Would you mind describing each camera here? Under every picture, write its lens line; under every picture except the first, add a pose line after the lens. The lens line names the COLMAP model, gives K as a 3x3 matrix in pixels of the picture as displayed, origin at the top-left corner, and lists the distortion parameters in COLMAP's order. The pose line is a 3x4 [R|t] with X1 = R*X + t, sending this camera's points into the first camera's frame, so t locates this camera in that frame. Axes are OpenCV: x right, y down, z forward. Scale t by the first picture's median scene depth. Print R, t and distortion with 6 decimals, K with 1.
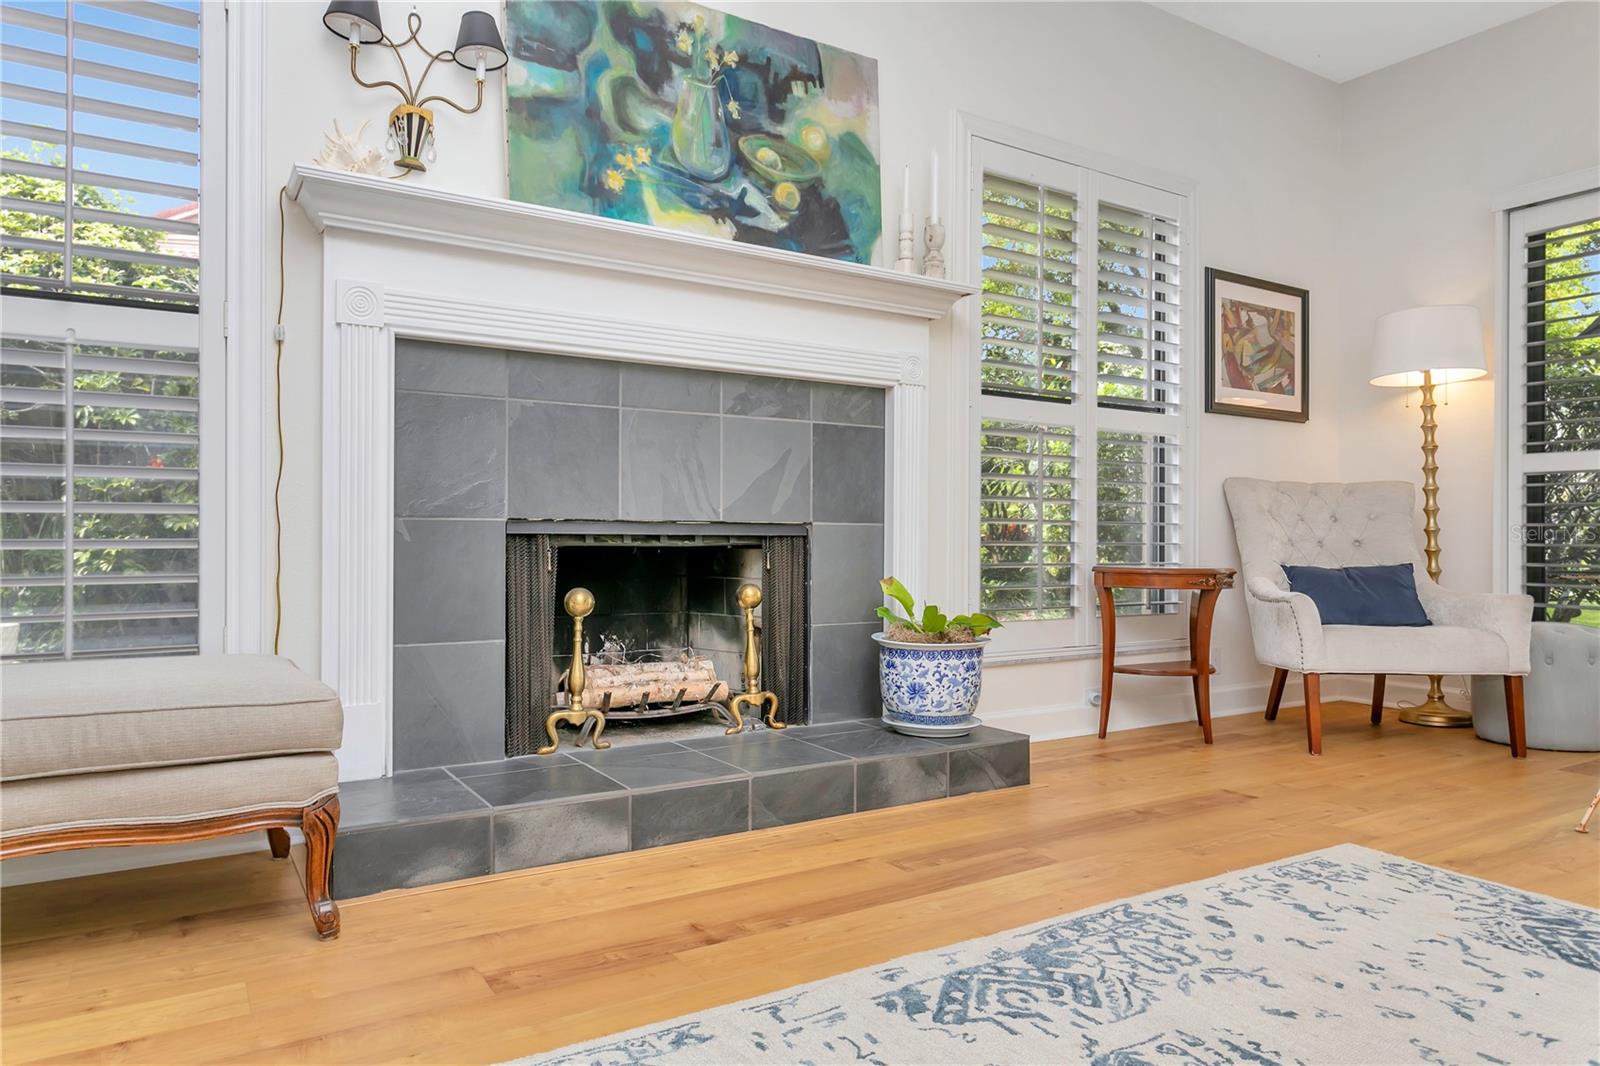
lens RADIAL K [[1020.4, 0, 784.1], [0, 1020.4, 535.9], [0, 0, 1]] dist [0.008876, 0.000129]
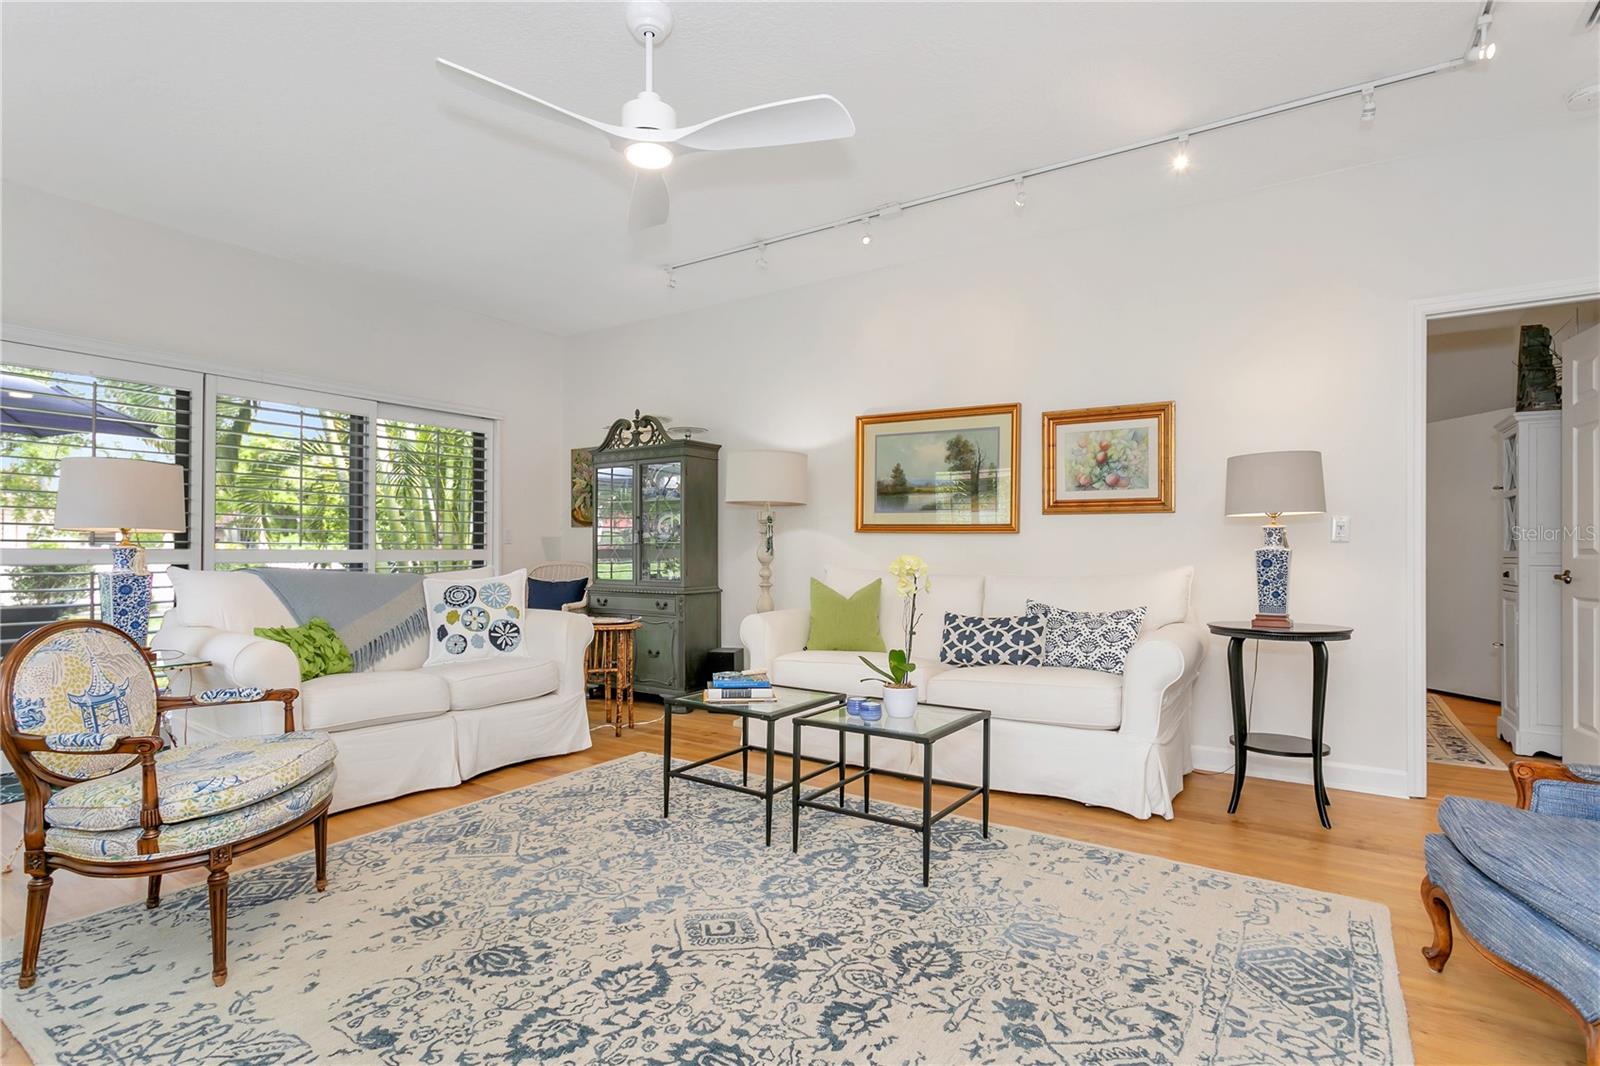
lens RADIAL K [[782.6, 0, 787.5], [0, 782.6, 535.3], [0, 0, 1]] dist [-0.012257, 0.004892]
pose [[-0.419033, 0.016490, 0.907821, -0.493914], [-0.008123, 0.999727, -0.021909, -0.117165], [-0.907935, -0.016554, -0.418785, 0.434895]]
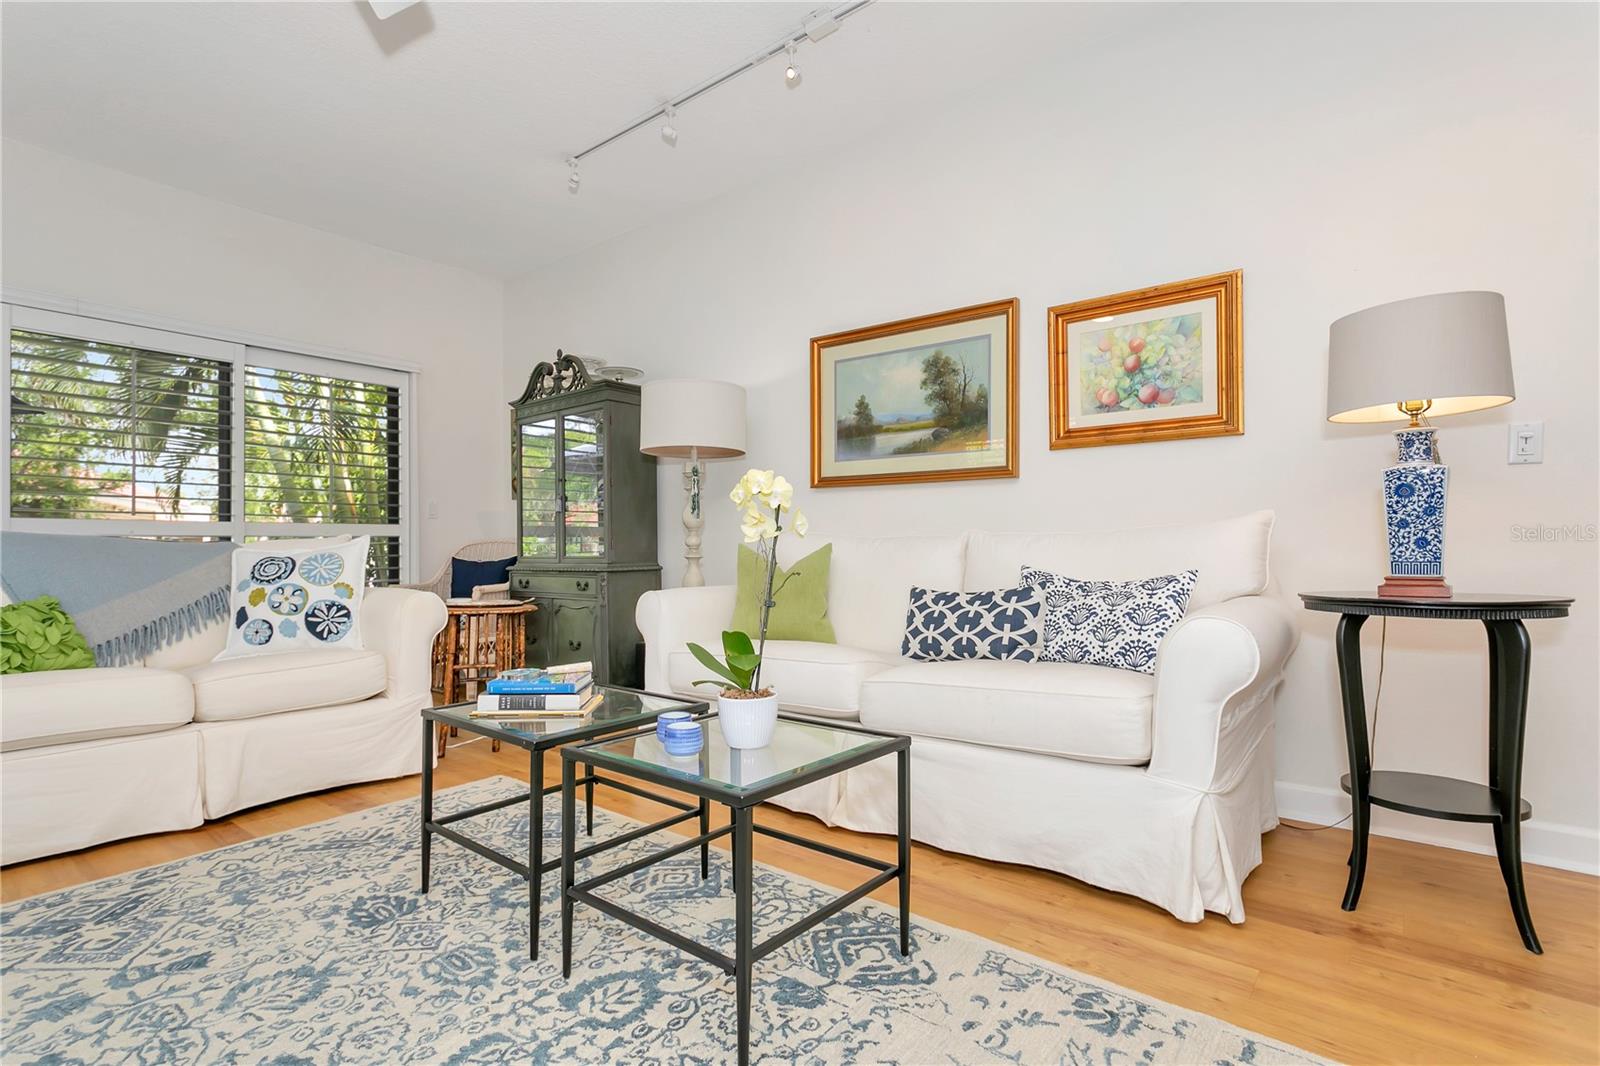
lens RADIAL K [[767.1, 0, 783.9], [0, 767.1, 534.3], [0, 0, 1]] dist [0.004250, 0.000528]
pose [[-0.337937, 0.020909, 0.940936, -0.214329], [0.002873, 0.999771, -0.021184, -0.058638], [-0.941164, -0.004456, -0.337920, 0.075194]]
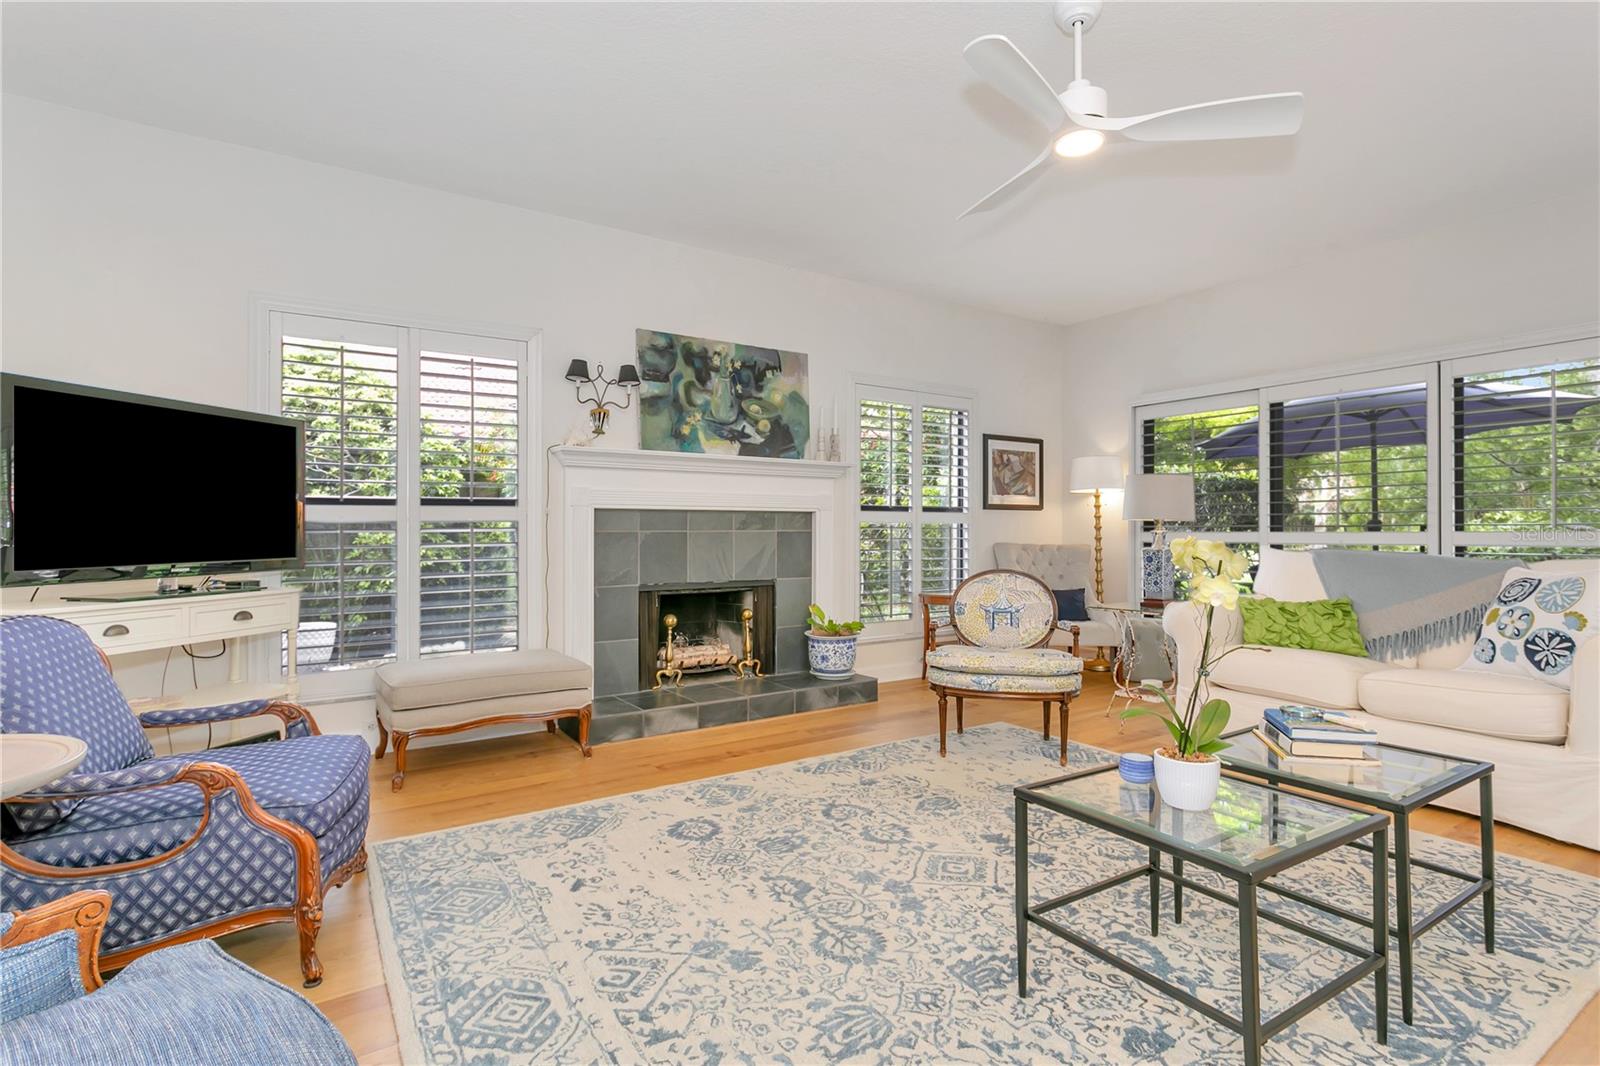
lens RADIAL K [[767.1, 0, 800.4], [0, 767.1, 534.5], [0, 0, 1]] dist [0.004250, 0.000528]
pose [[0.998972, -0.002422, 0.045264, 0.005723], [0.002240, 0.999989, 0.004064, -0.117142], [-0.045273, -0.003958, 0.998967, -0.617995]]
